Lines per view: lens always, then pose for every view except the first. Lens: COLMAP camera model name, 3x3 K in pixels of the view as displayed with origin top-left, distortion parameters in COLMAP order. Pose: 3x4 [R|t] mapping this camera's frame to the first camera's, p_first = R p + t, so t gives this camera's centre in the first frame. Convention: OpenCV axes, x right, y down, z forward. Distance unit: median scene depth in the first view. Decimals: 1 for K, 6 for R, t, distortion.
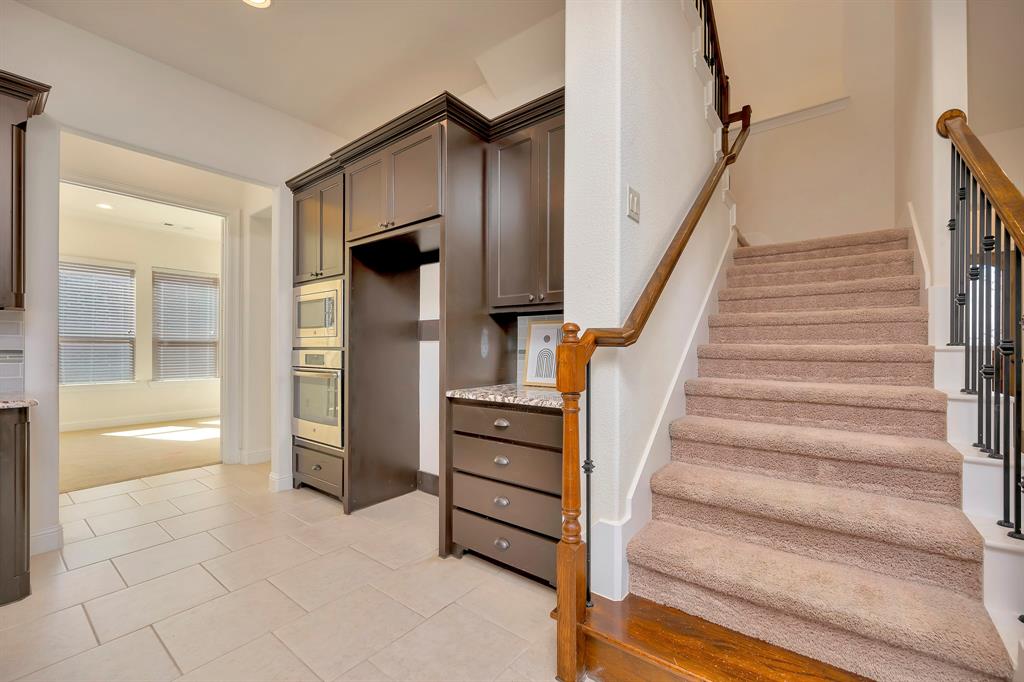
lens RADIAL K [[414.6, 0, 505.9], [0, 414.6, 341.6], [0, 0, 1]] dist [0.000264, -0.000006]
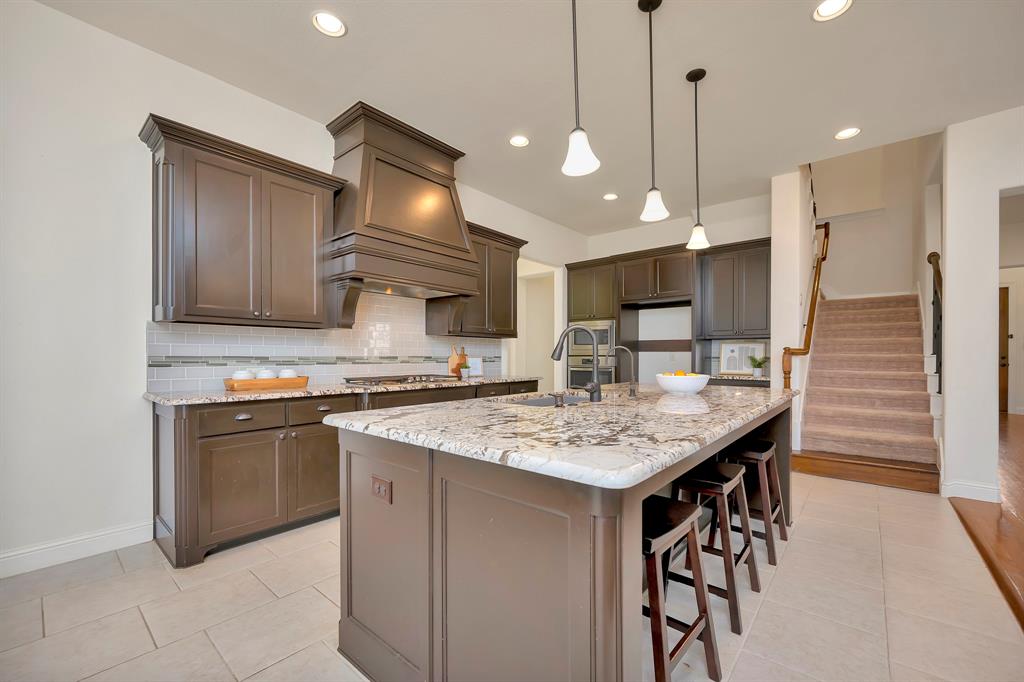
lens RADIAL K [[407.0, 0, 514.2], [0, 407.0, 351.6], [0, 0, 1]] dist [0.001142, 0.000159]
pose [[0.999280, 0.000753, -0.037942, -1.085186], [-0.000620, 0.999994, 0.003510, -0.013337], [0.037945, -0.003484, 0.999274, -1.255987]]
